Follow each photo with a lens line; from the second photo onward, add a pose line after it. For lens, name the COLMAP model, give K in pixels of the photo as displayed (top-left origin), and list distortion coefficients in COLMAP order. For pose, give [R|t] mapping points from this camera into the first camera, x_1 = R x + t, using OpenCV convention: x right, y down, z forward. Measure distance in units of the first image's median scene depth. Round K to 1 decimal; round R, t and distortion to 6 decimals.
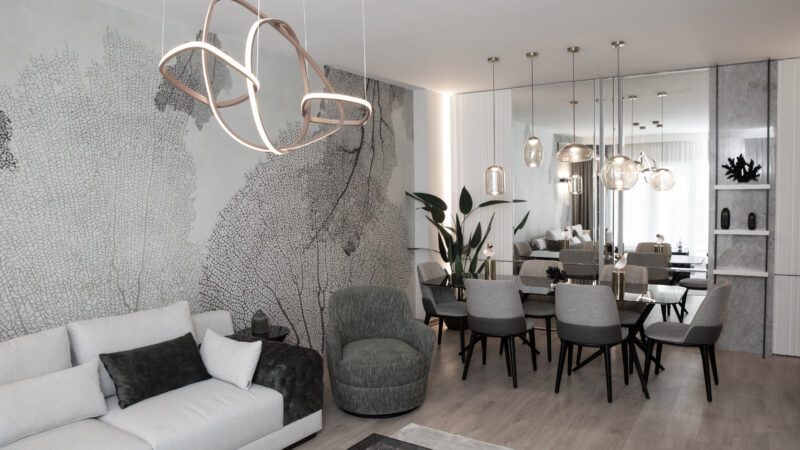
lens RADIAL K [[576.4, 0, 401.0], [0, 576.4, 223.4], [0, 0, 1]] dist [-0.038177, -0.002156]
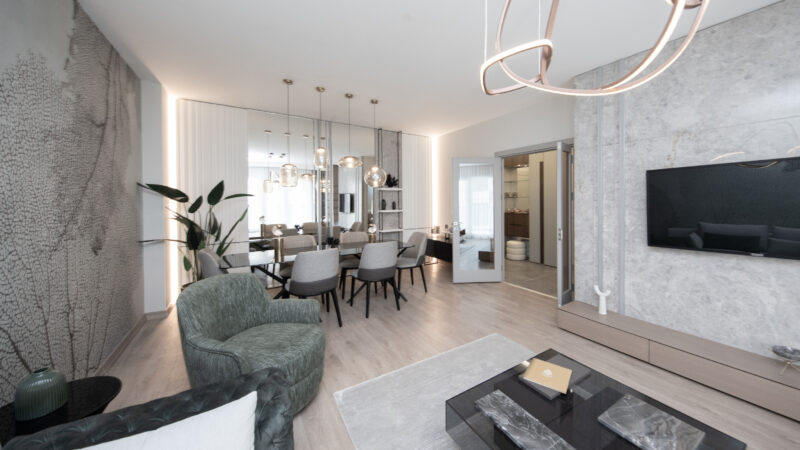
lens RADIAL K [[280.9, 0, 422.6], [0, 280.9, 203.4], [0, 0, 1]] dist [-0.000156, -0.000015]
pose [[0.385988, 0.003035, 0.922499, -0.308619], [0.045021, 0.998741, -0.022123, 0.015668], [-0.921405, 0.050071, 0.385365, 0.493982]]
